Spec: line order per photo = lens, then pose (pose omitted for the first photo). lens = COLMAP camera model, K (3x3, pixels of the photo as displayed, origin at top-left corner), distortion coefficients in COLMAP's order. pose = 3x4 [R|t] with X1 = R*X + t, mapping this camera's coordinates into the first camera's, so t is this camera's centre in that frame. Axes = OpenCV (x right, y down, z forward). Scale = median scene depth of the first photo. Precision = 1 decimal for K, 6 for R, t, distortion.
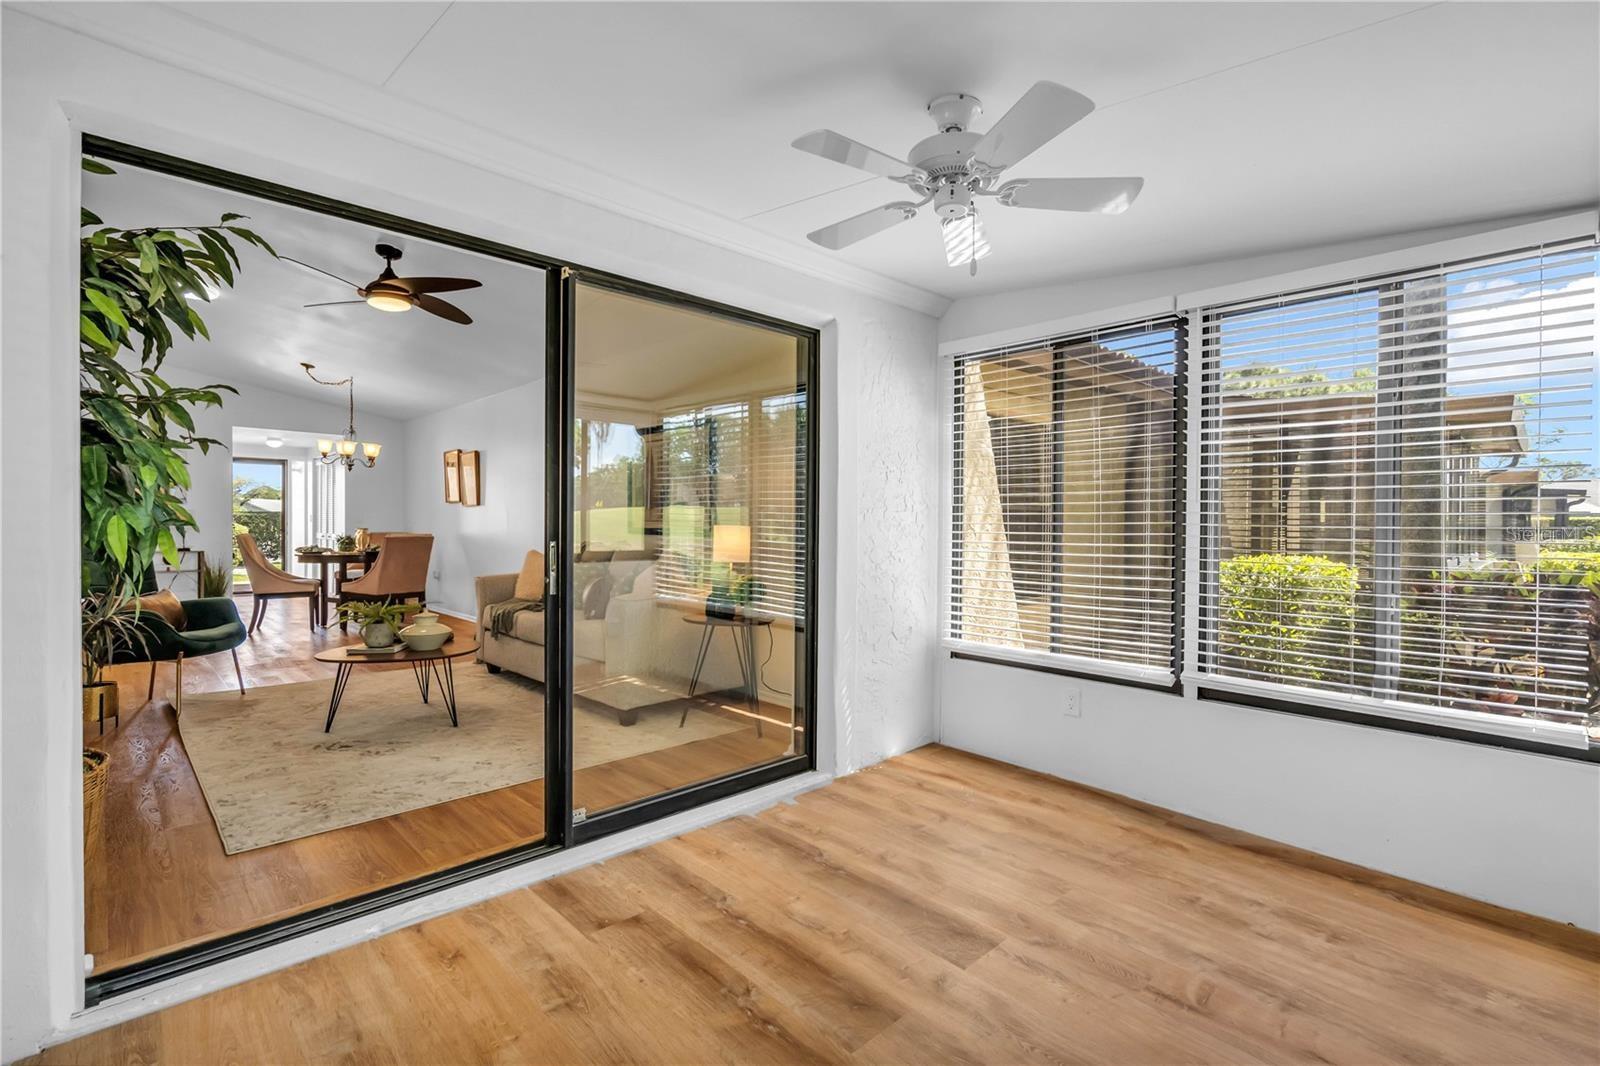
lens RADIAL K [[720.5, 0, 797.5], [0, 720.5, 531.8], [0, 0, 1]] dist [-0.001974, 0.000396]
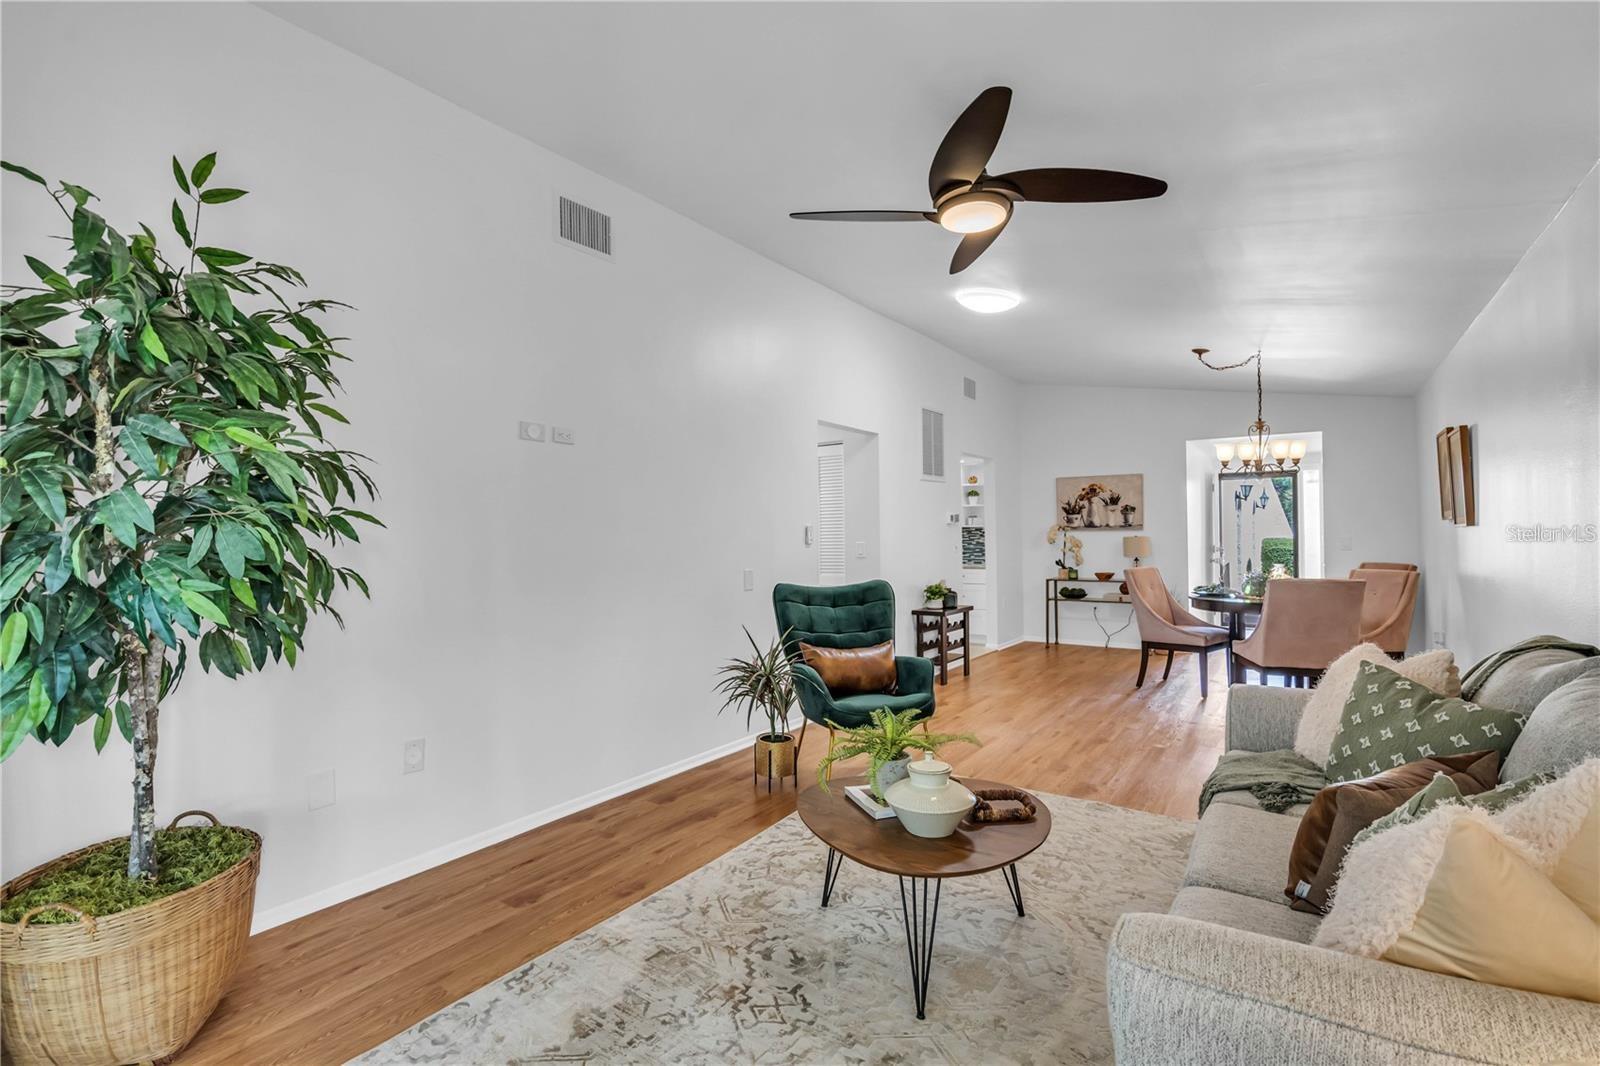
lens RADIAL K [[726.2, 0, 800.0], [0, 726.2, 533.0], [0, 0, 1]] dist [-0.005022, 0.000208]
pose [[0.182213, -0.012521, -0.983179, -0.000831], [0.001489, 0.999921, -0.012458, -0.027362], [0.983258, 0.000806, 0.182217, 0.437244]]
